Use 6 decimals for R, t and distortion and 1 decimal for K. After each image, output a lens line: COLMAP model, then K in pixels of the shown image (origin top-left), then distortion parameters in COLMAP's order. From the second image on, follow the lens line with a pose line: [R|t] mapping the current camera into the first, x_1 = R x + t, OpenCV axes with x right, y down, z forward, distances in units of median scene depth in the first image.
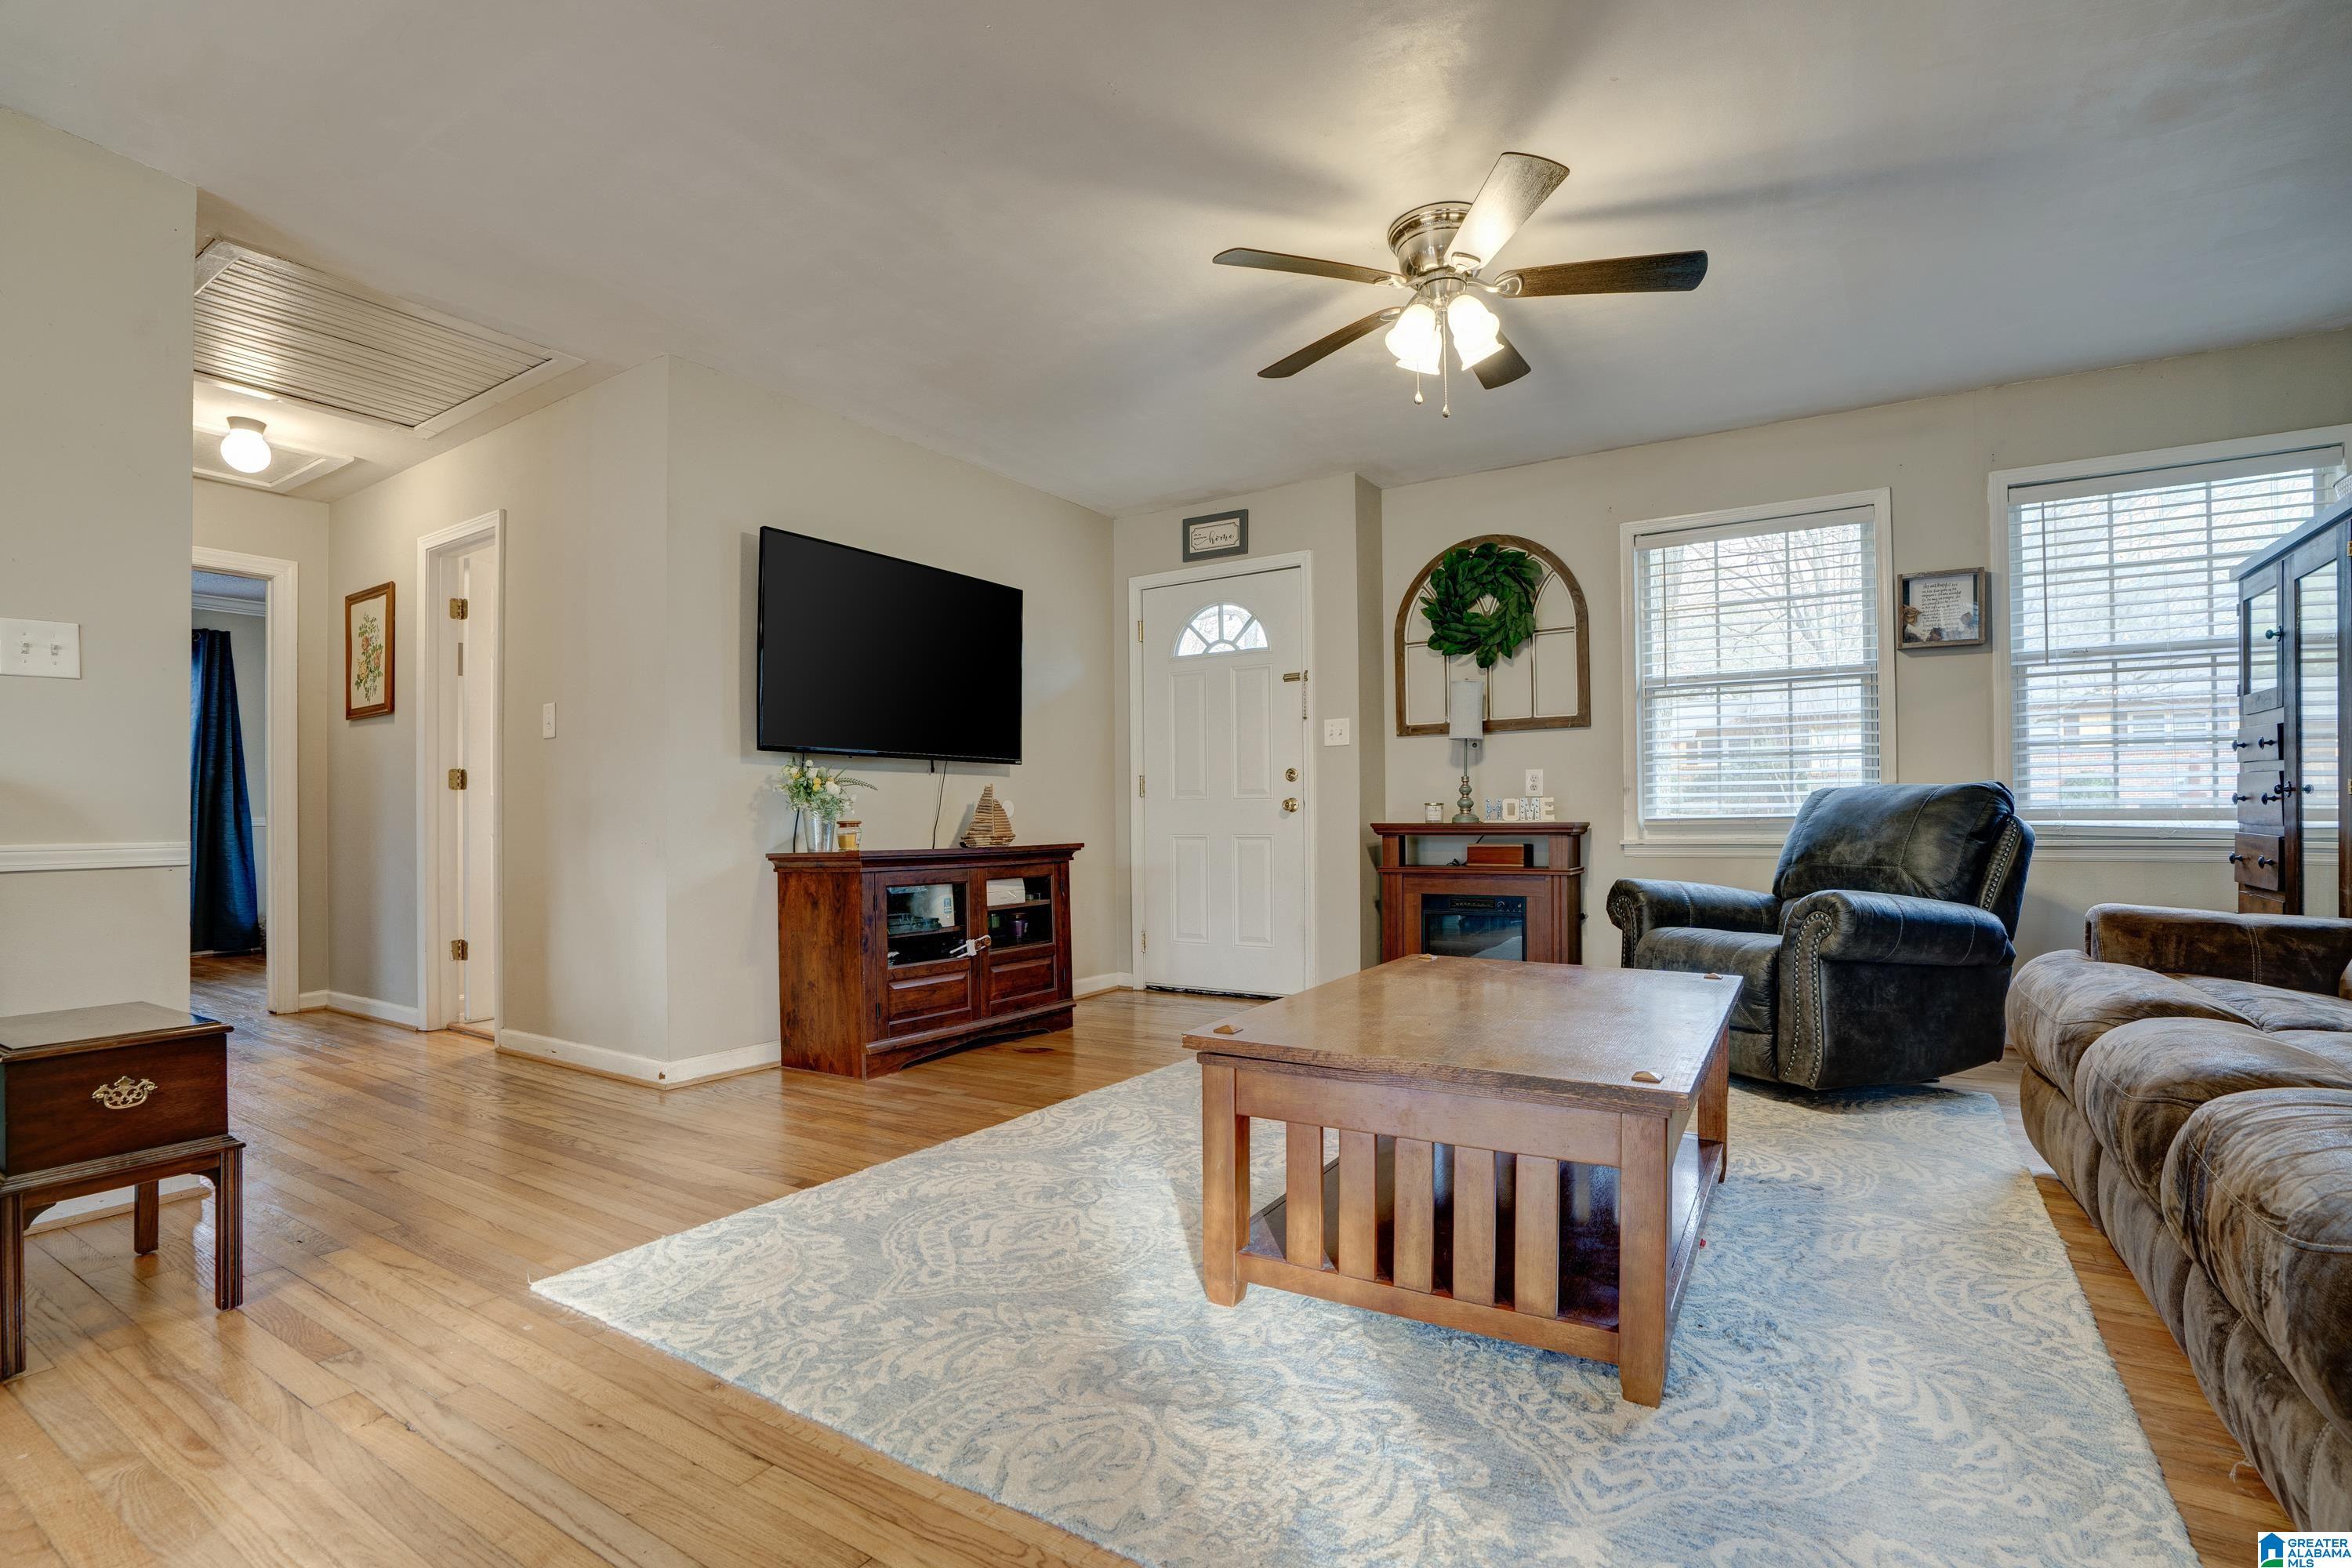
lens RADIAL K [[1092.7, 0, 1208.7], [0, 1092.7, 813.2], [0, 0, 1]] dist [-0.051713, 0.013064]
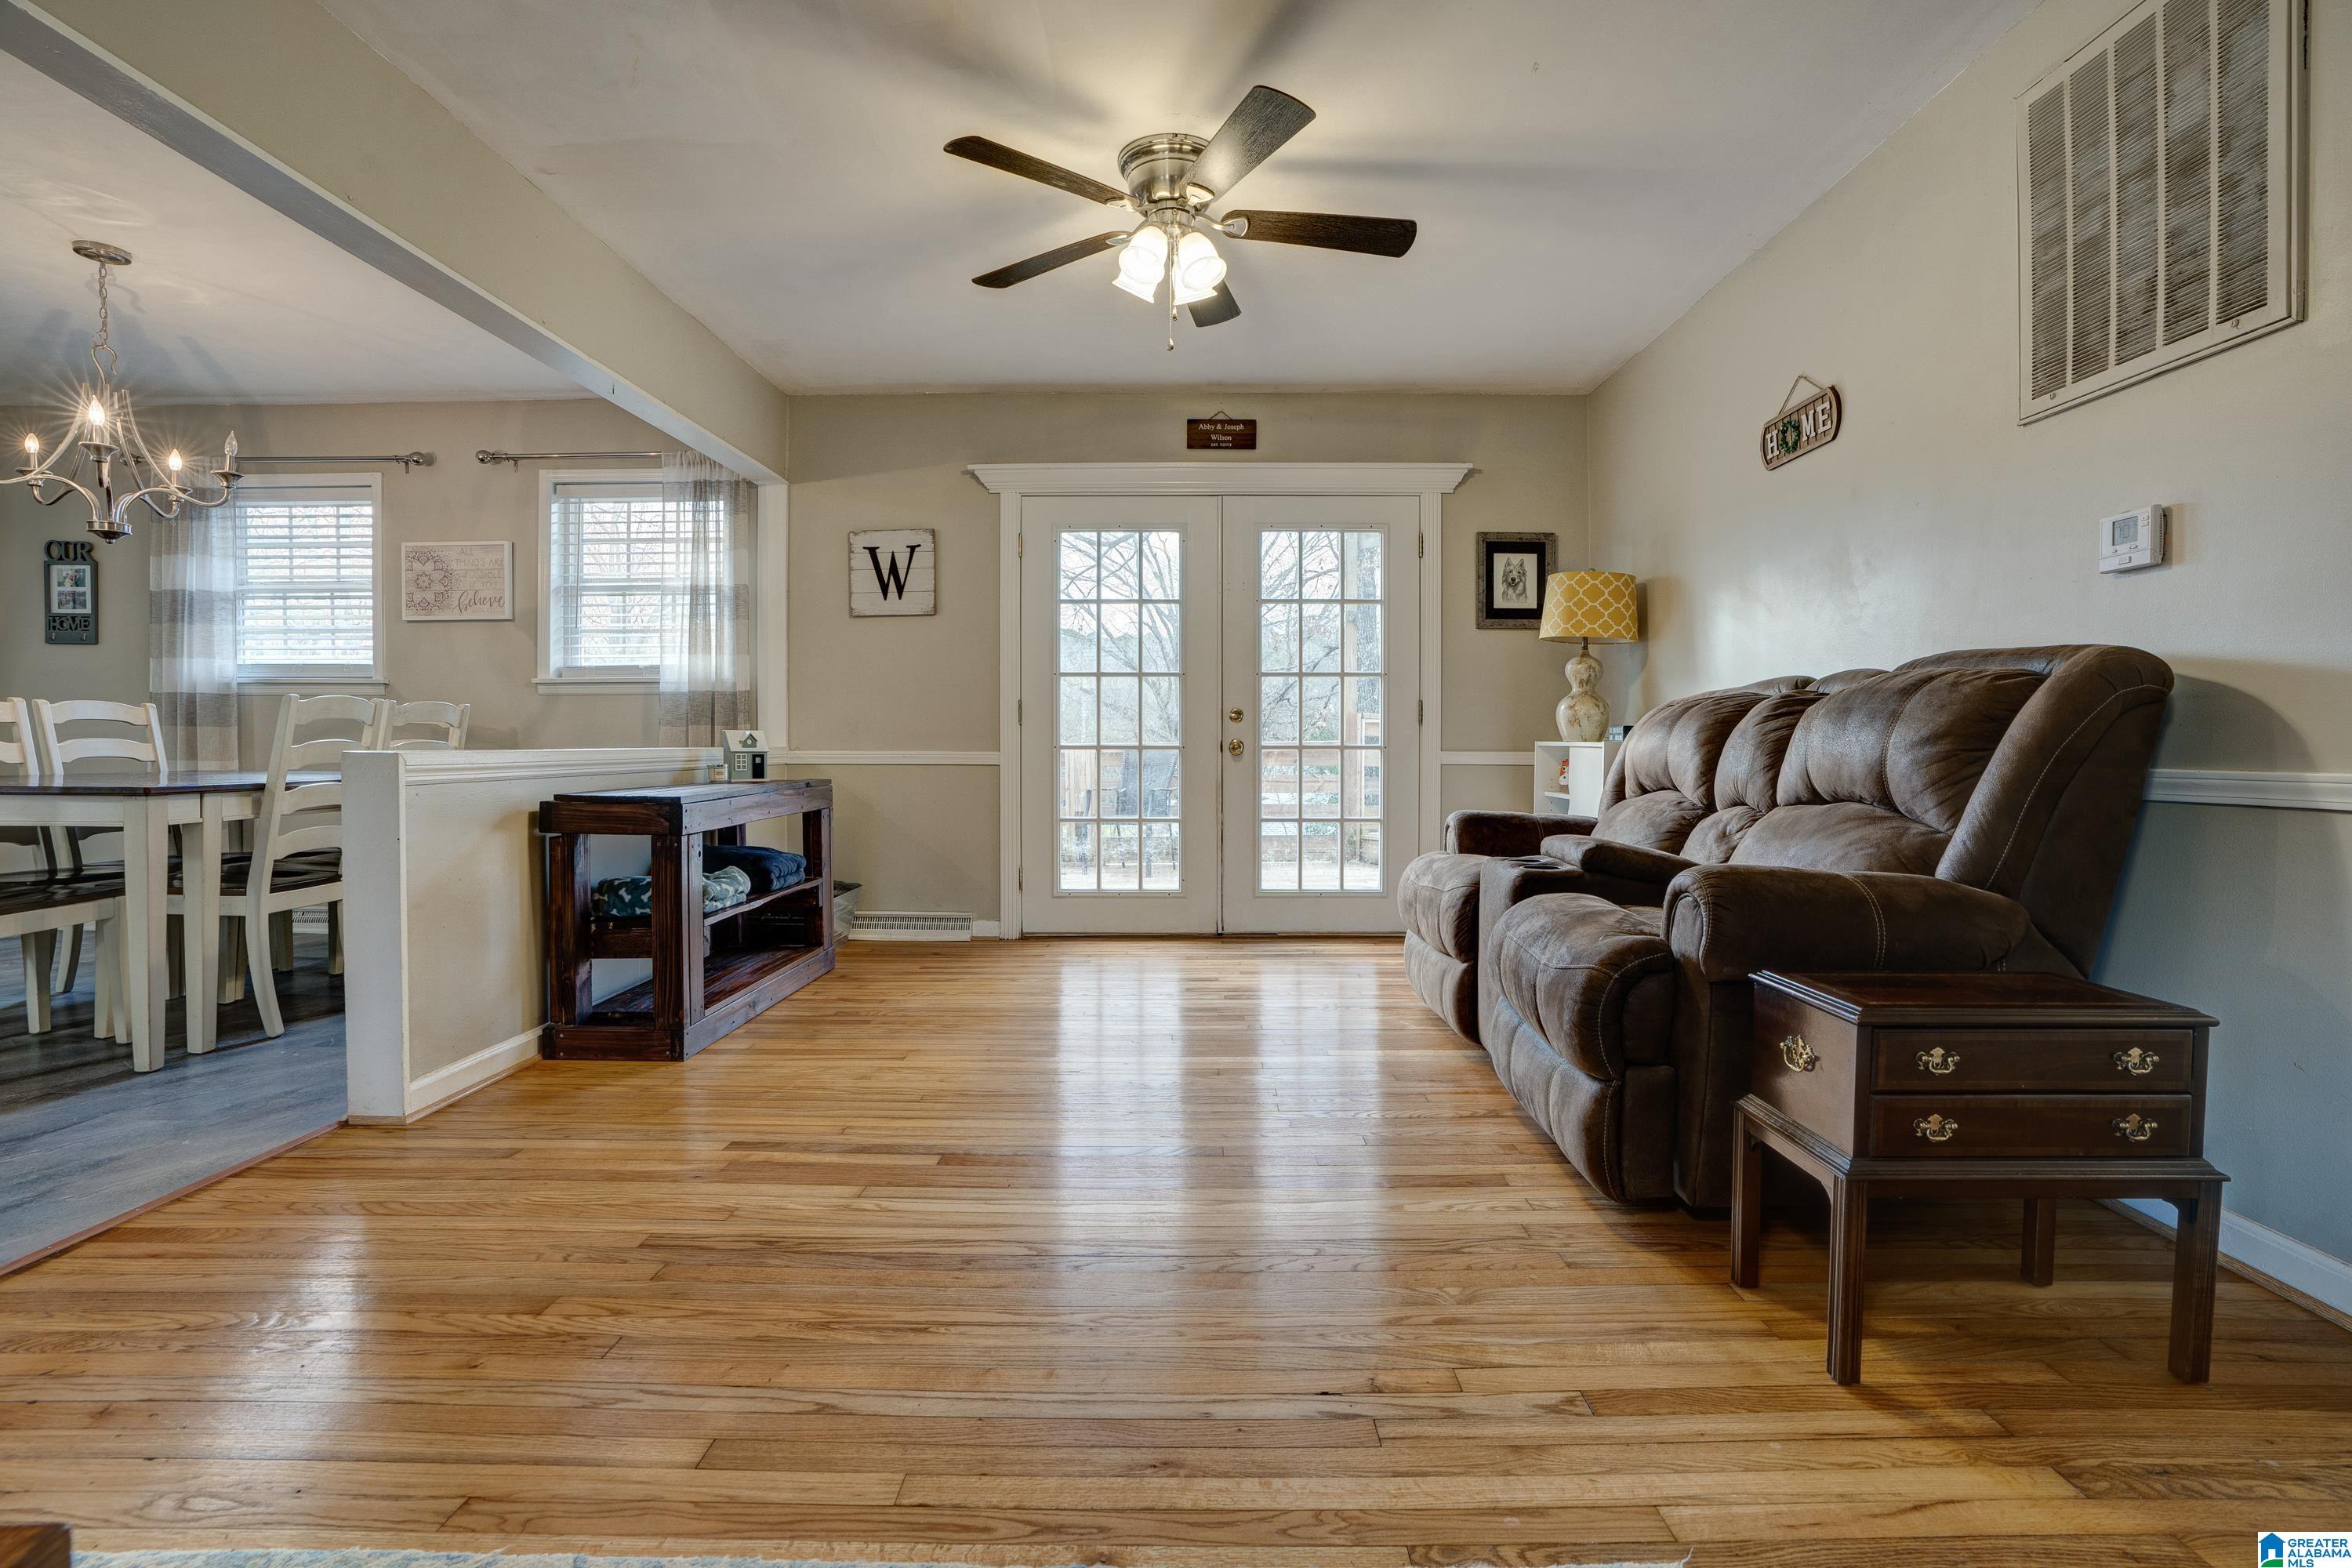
lens RADIAL K [[1092.7, 0, 1206.9], [0, 1092.7, 768.4], [0, 0, 1]] dist [-0.051713, 0.013064]
pose [[-0.848798, 0.021433, -0.528283, -0.065433], [0.008195, 0.999591, 0.027388, 0.000059], [0.528654, 0.018917, -0.848627, 0.665412]]
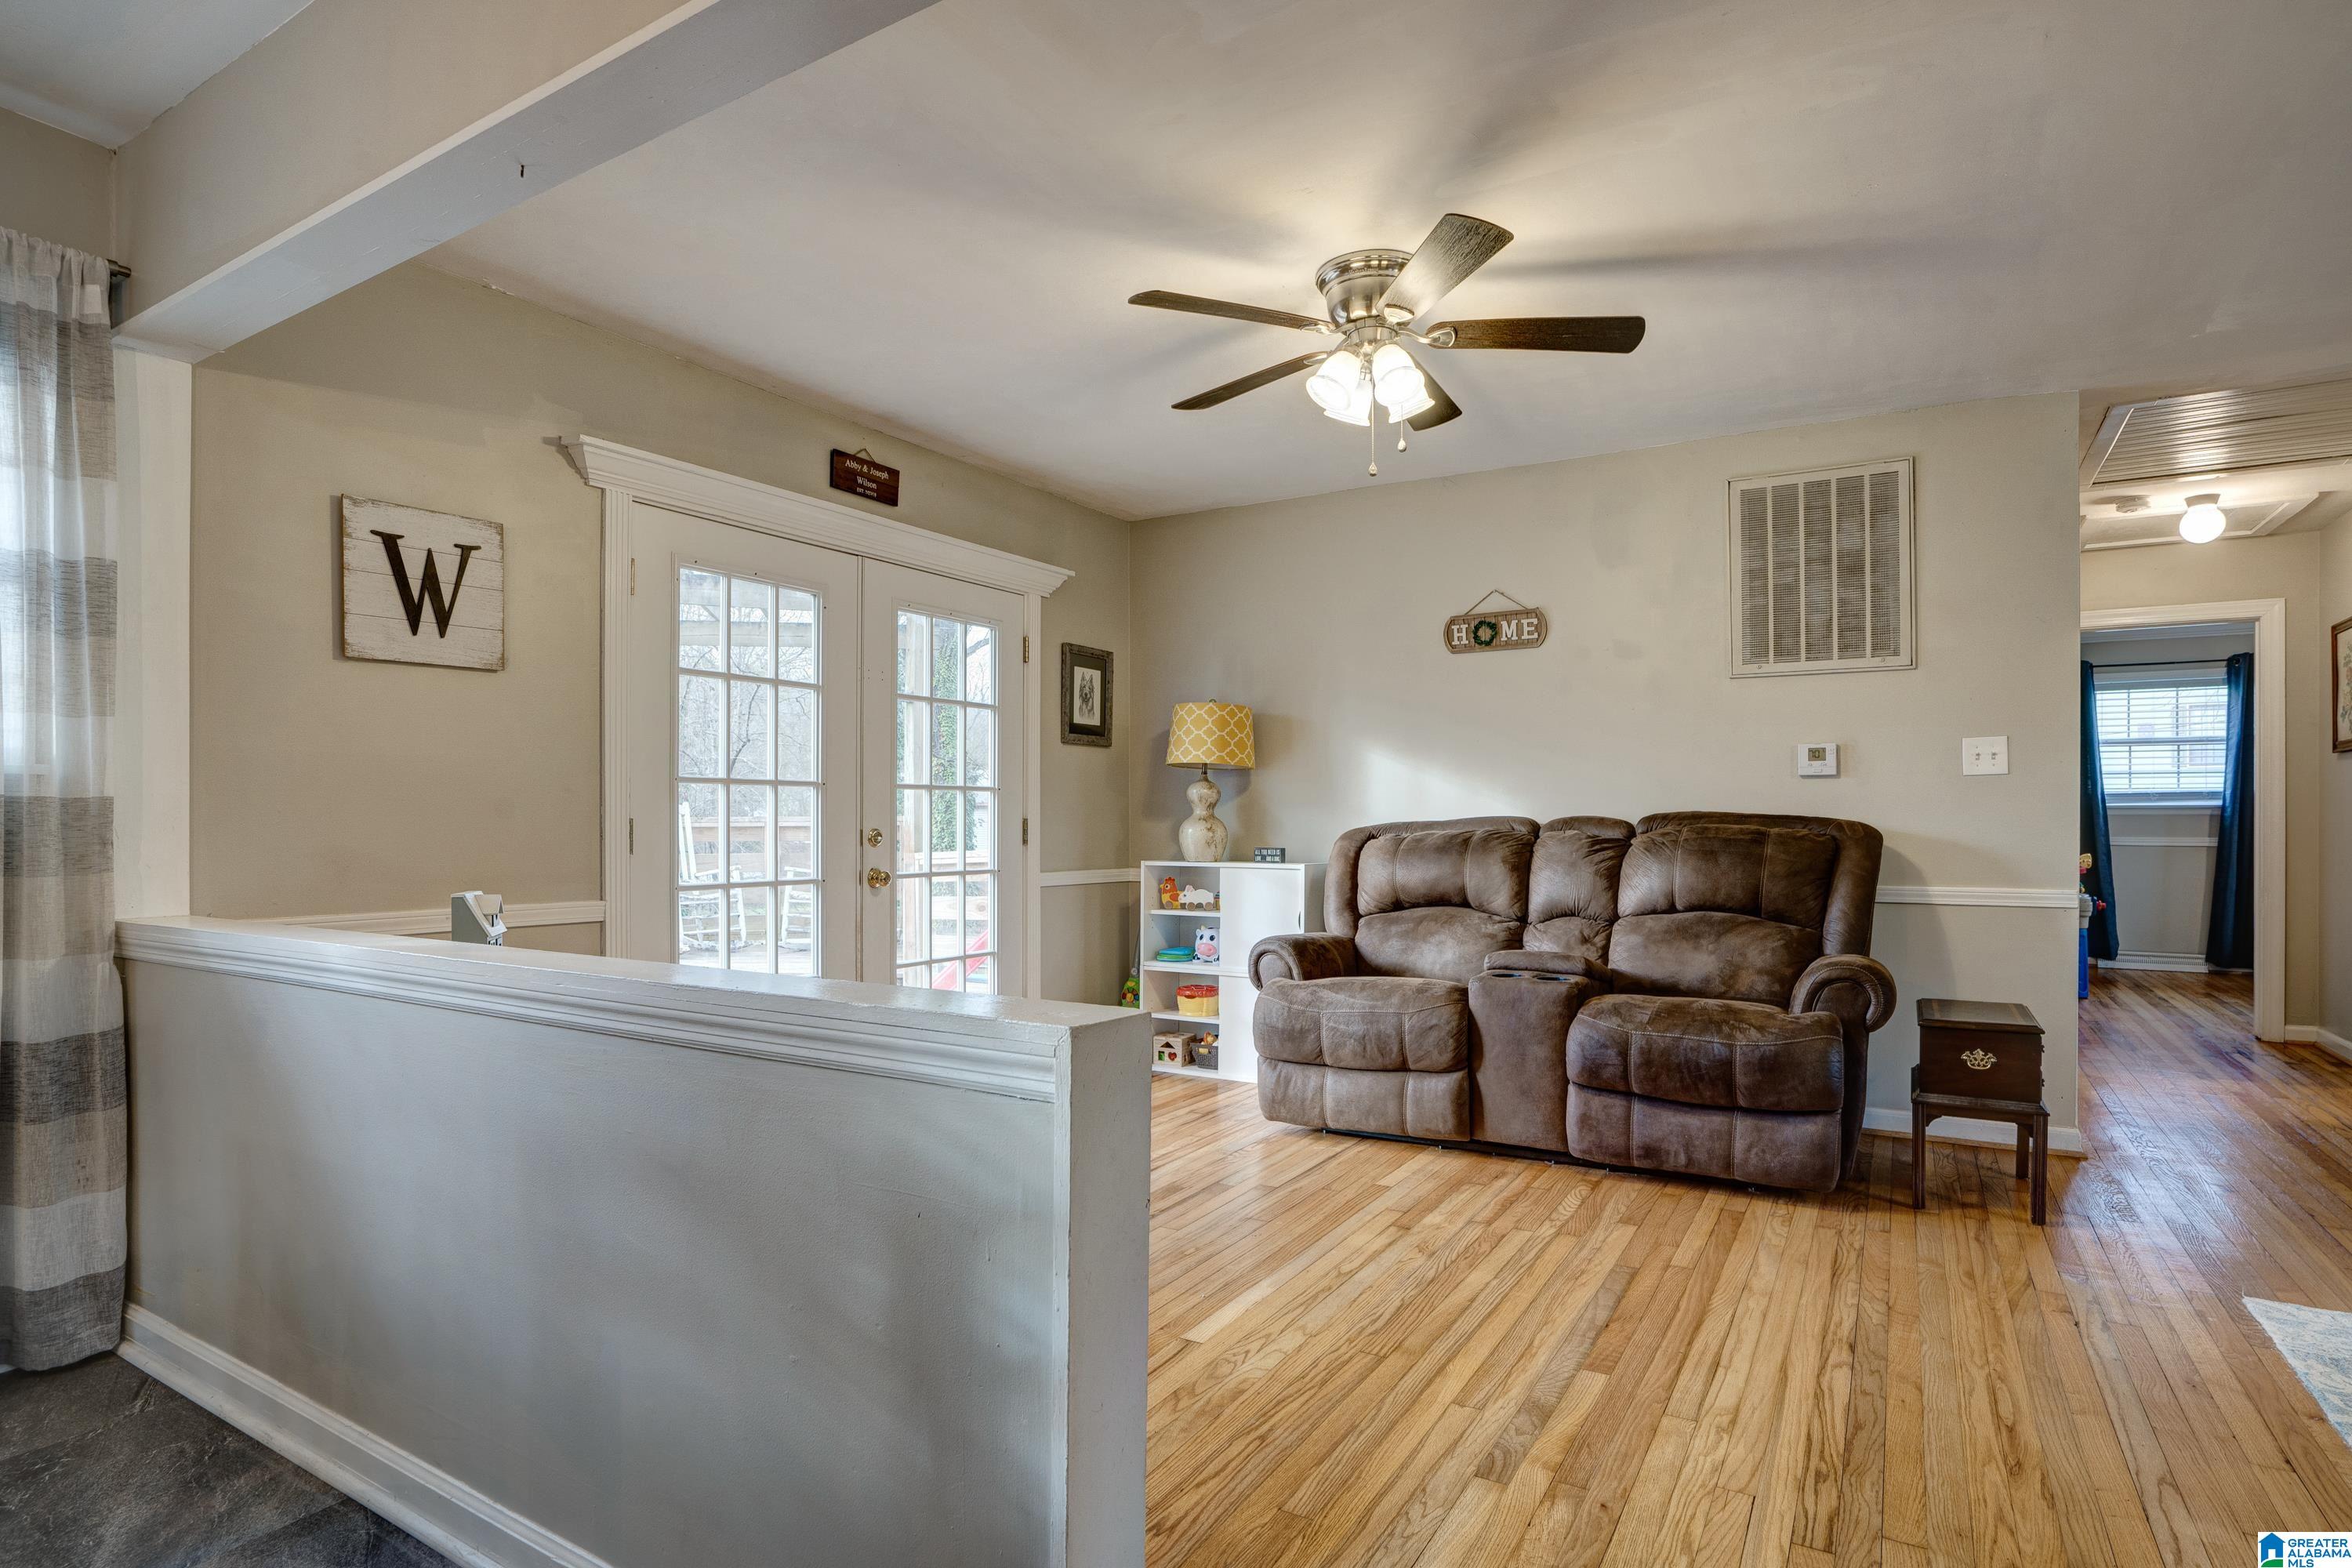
lens RADIAL K [[1226.1, 0, 1172.8], [0, 1226.1, 808.1], [0, 0, 1]] dist [-0.042770, 0.014817]
pose [[0.013270, 0.002452, -0.999909, 0.337339], [0.002123, 0.999995, 0.002480, -0.052393], [0.999910, -0.002156, 0.013265, -0.101966]]
